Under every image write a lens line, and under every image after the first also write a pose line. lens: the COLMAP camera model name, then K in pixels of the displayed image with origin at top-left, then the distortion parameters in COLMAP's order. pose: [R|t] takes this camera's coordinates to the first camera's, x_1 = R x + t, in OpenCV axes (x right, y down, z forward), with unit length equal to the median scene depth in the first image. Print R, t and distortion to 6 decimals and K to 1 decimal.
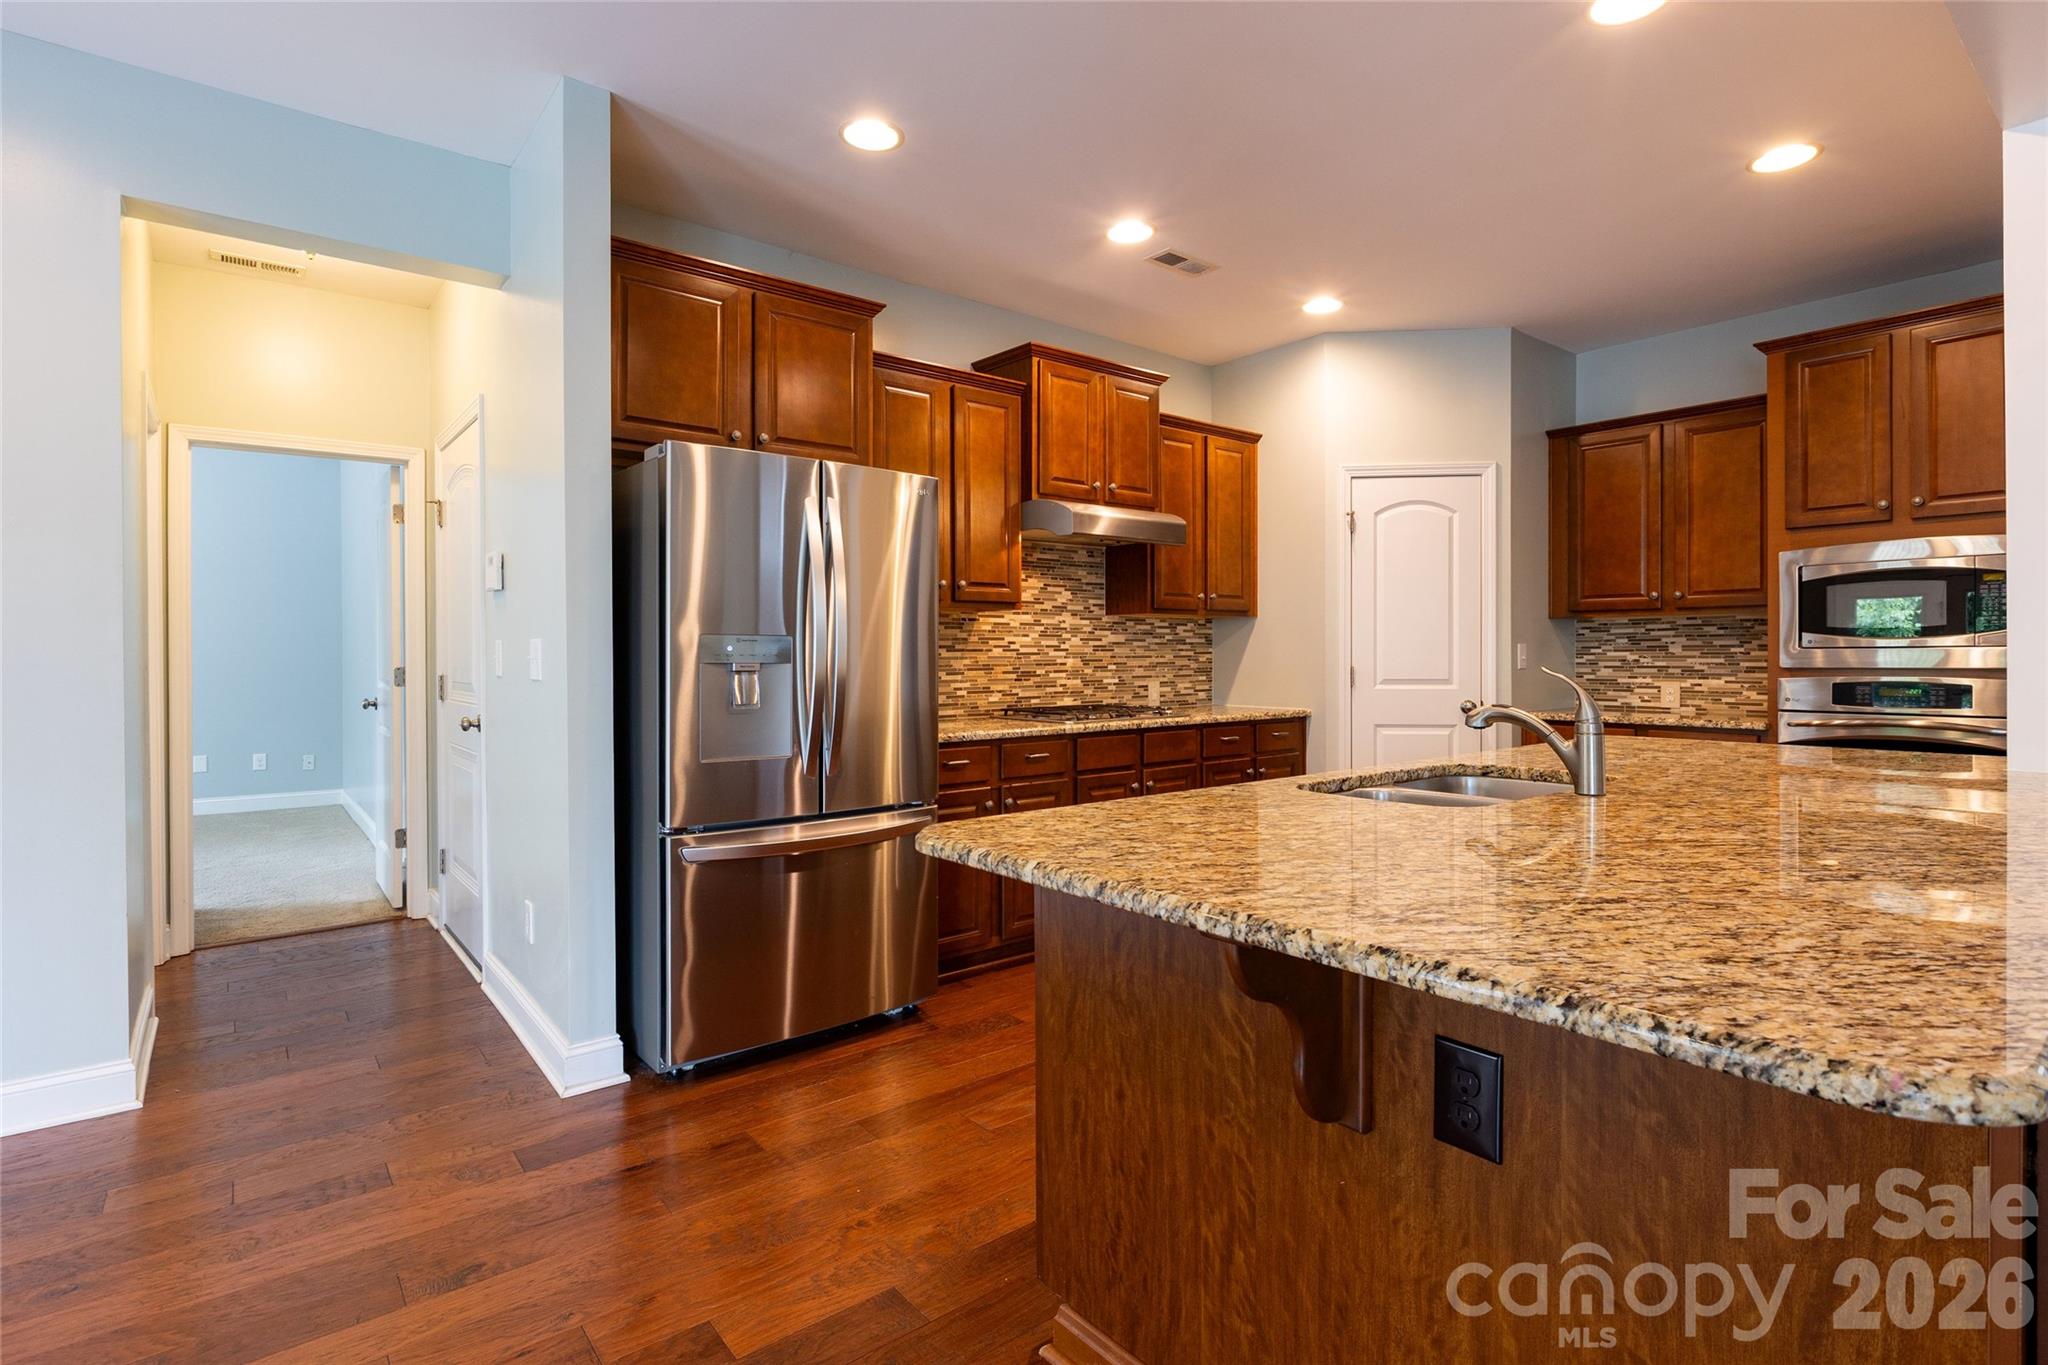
lens RADIAL K [[989.8, 0, 1014.7], [0, 989.8, 661.8], [0, 0, 1]] dist [-0.005590, 0.000444]
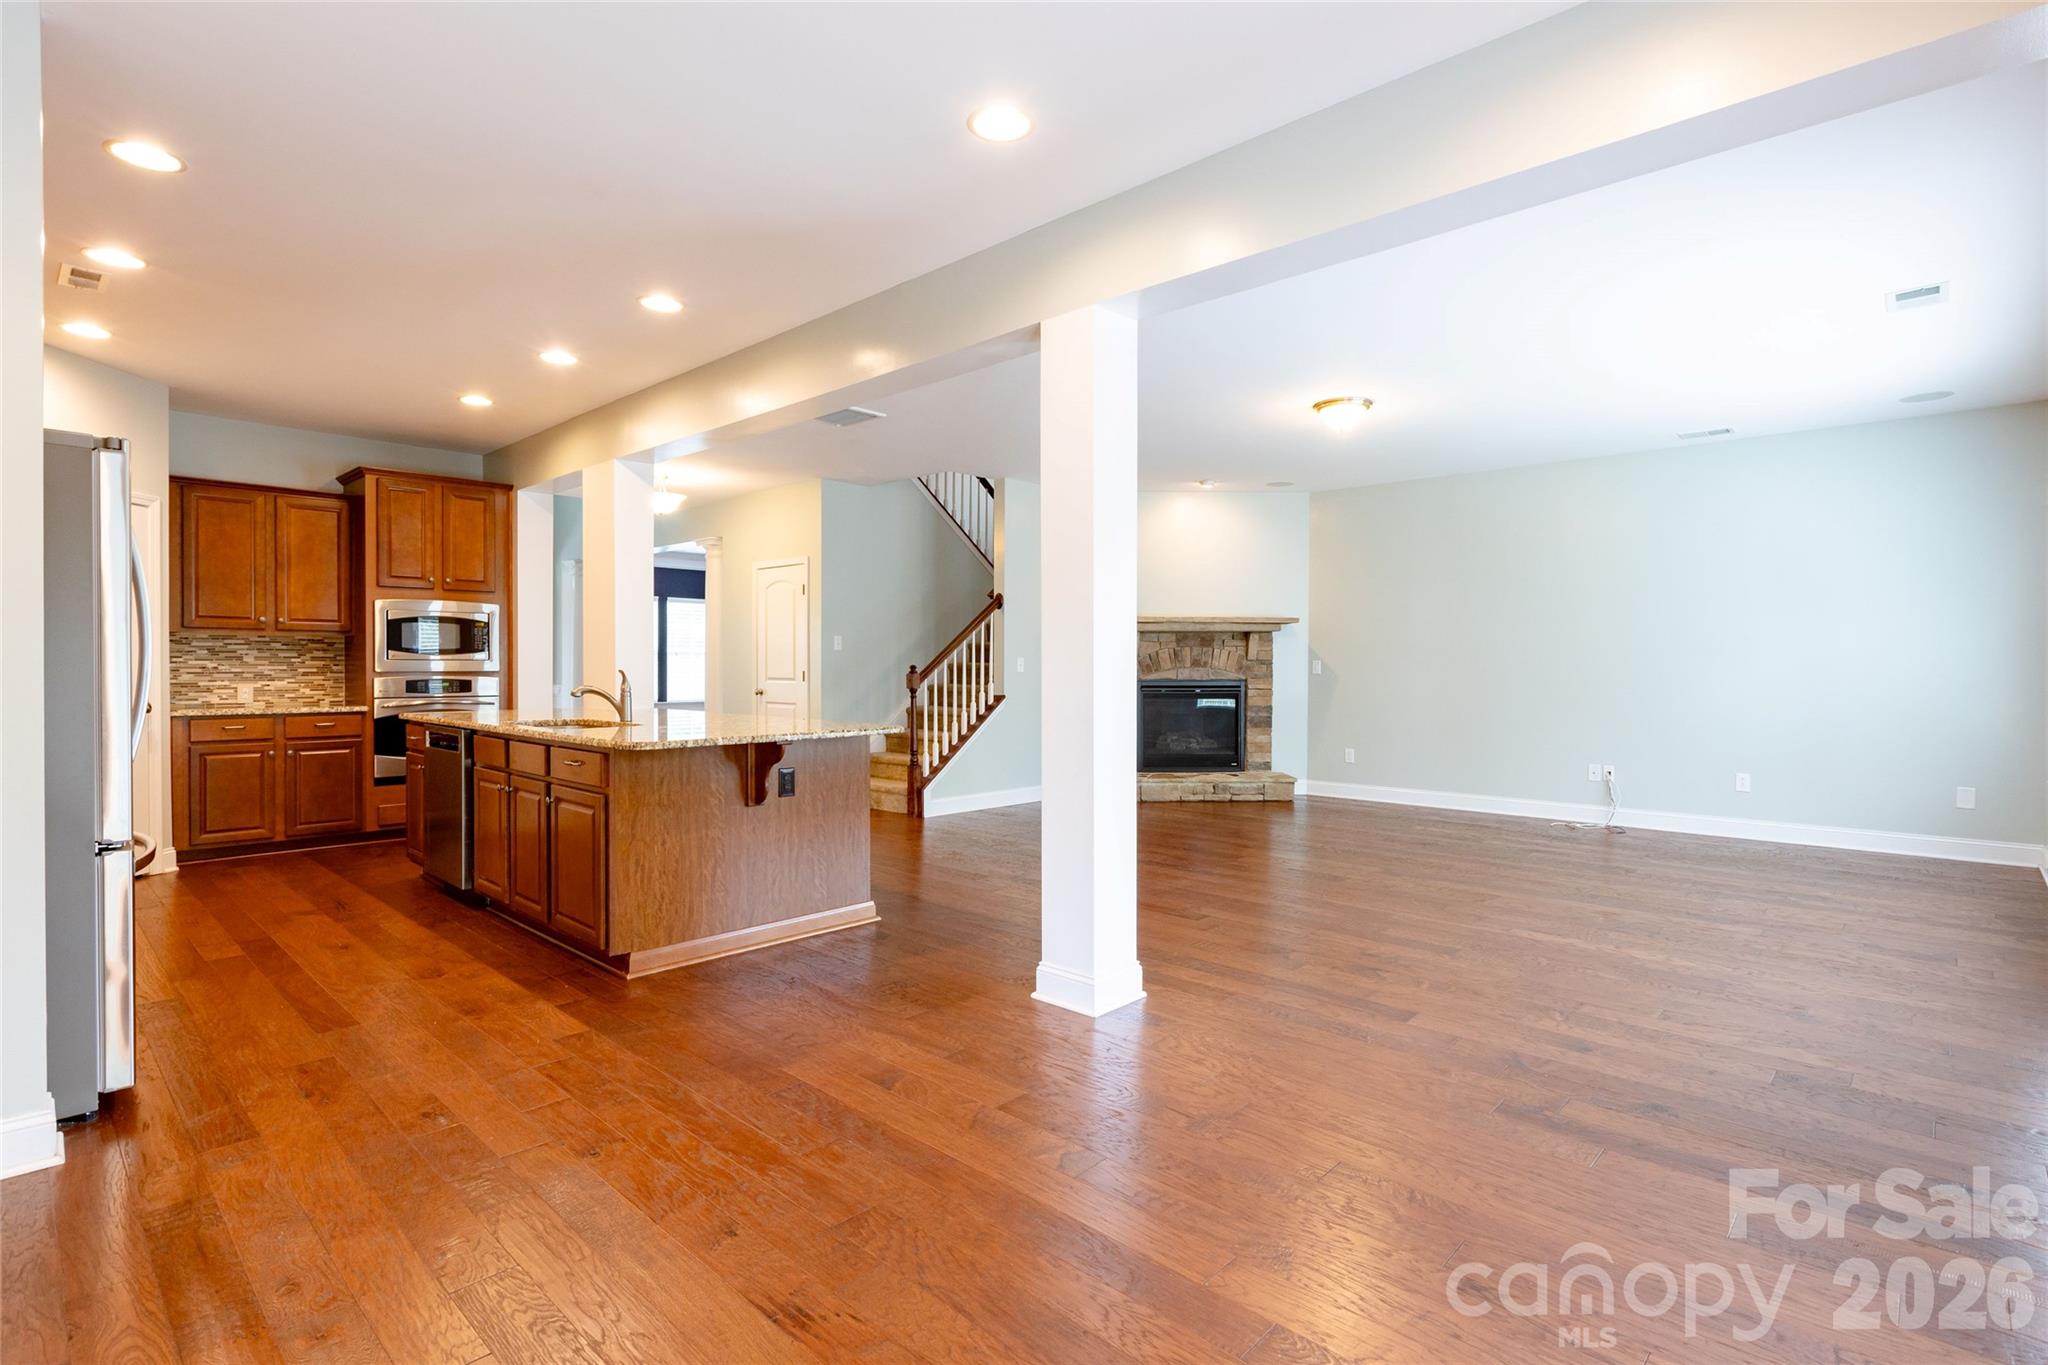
lens RADIAL K [[989.8, 0, 1022.6], [0, 989.8, 677.5], [0, 0, 1]] dist [-0.005590, 0.000444]
pose [[-0.144212, -0.010727, 0.989489, -0.881633], [0.003873, 0.999927, 0.011405, 0.001169], [-0.989539, 0.005477, -0.144160, 0.170051]]
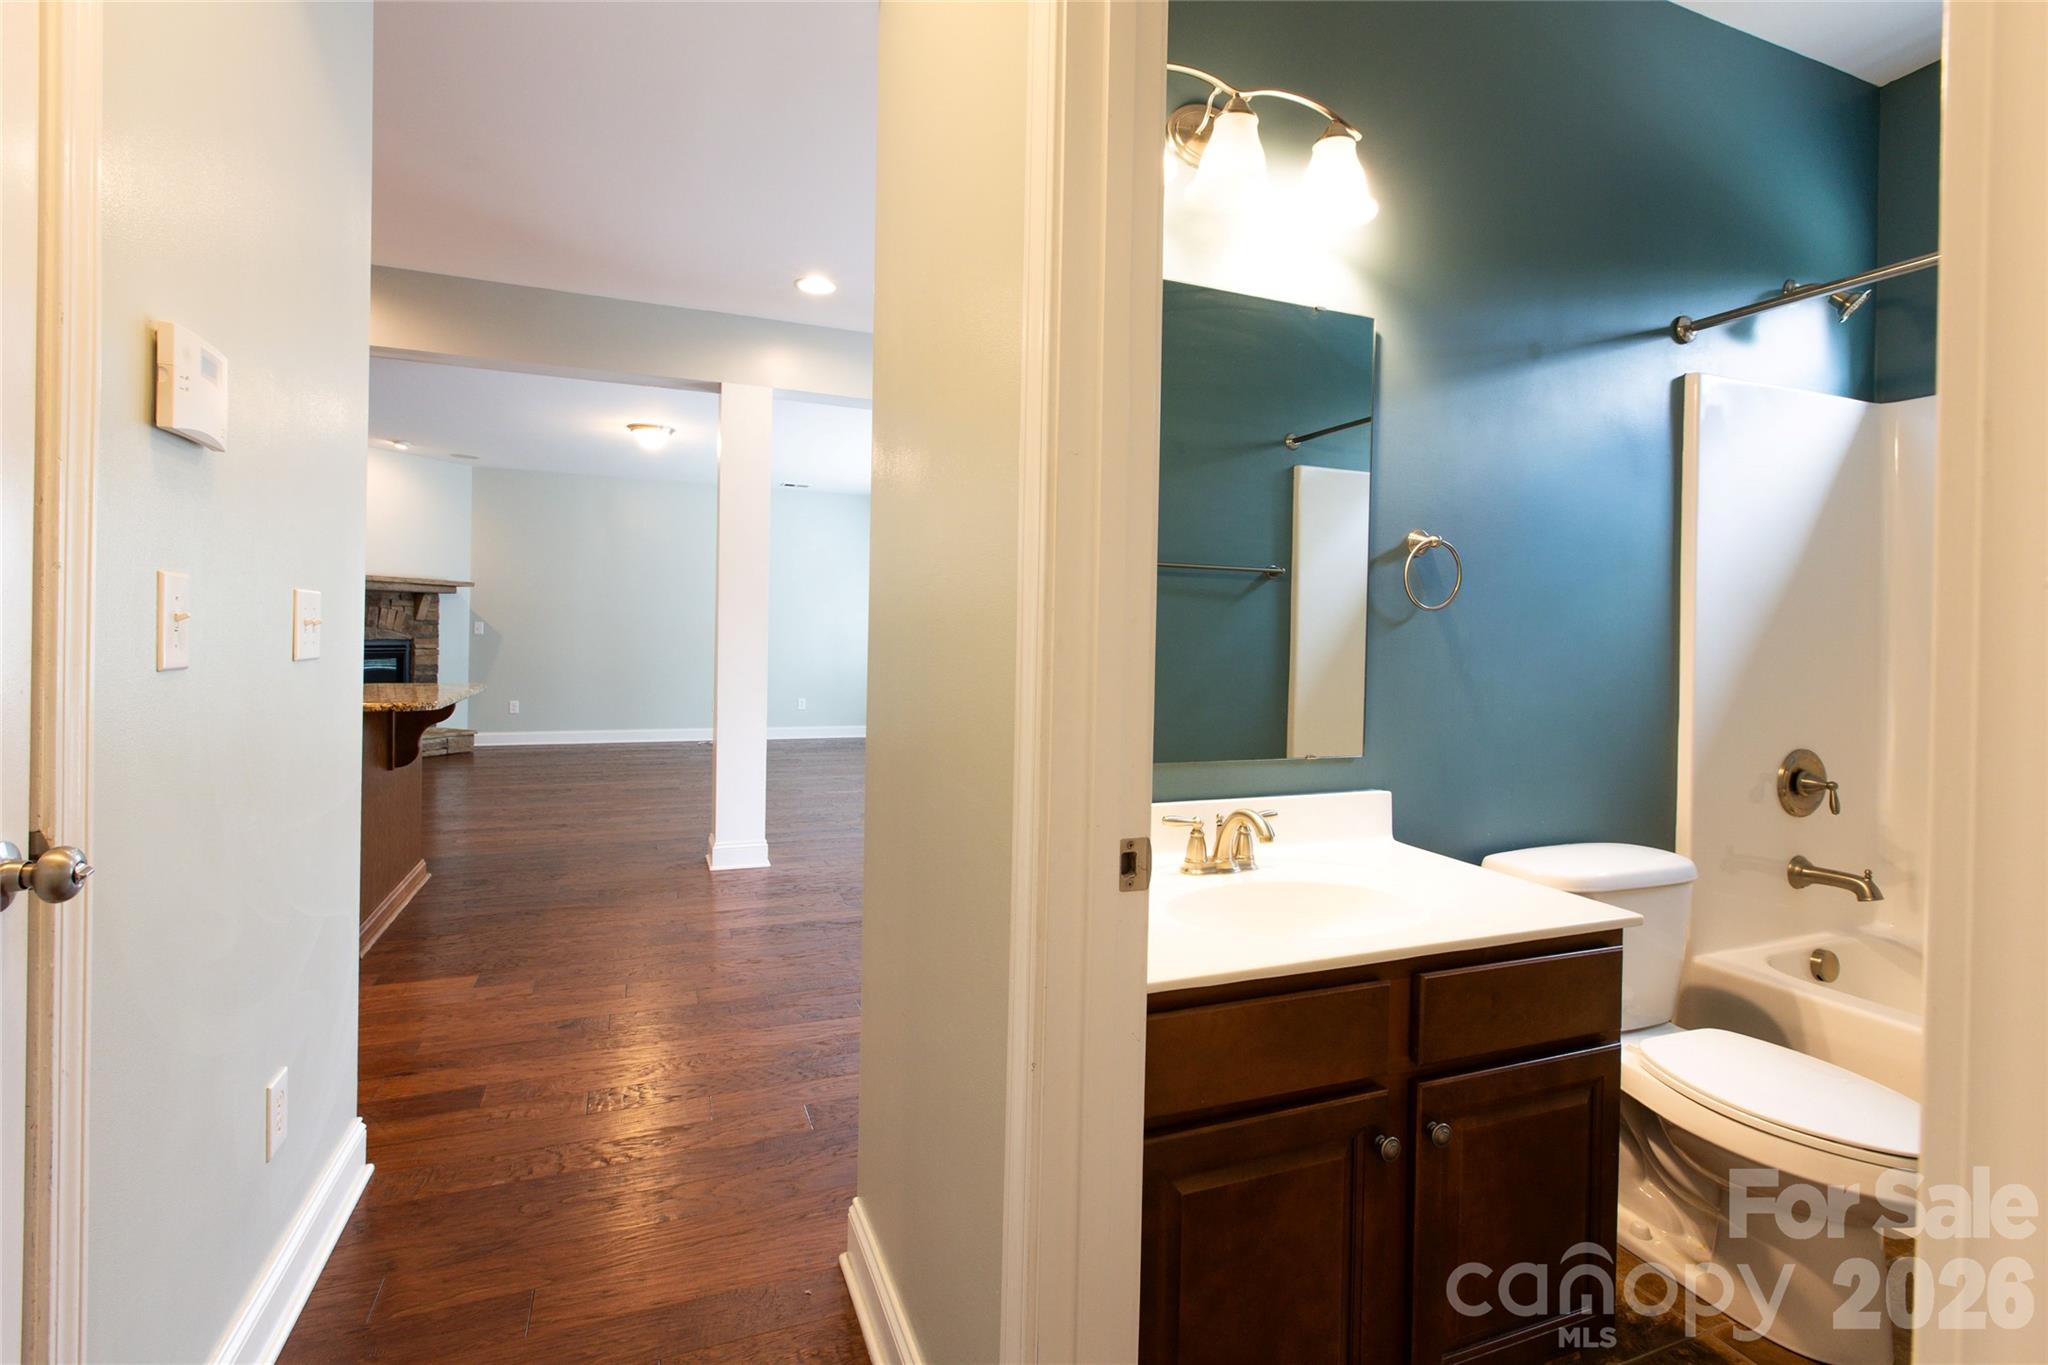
lens RADIAL K [[953.2, 0, 999.2], [0, 953.2, 646.5], [0, 0, 1]] dist [0.066929, -0.000164]
pose [[-0.956197, -0.016910, 0.292237, -0.705227], [-0.013134, 0.999803, 0.014877, -0.001404], [-0.292431, 0.010387, -0.956230, 1.031250]]
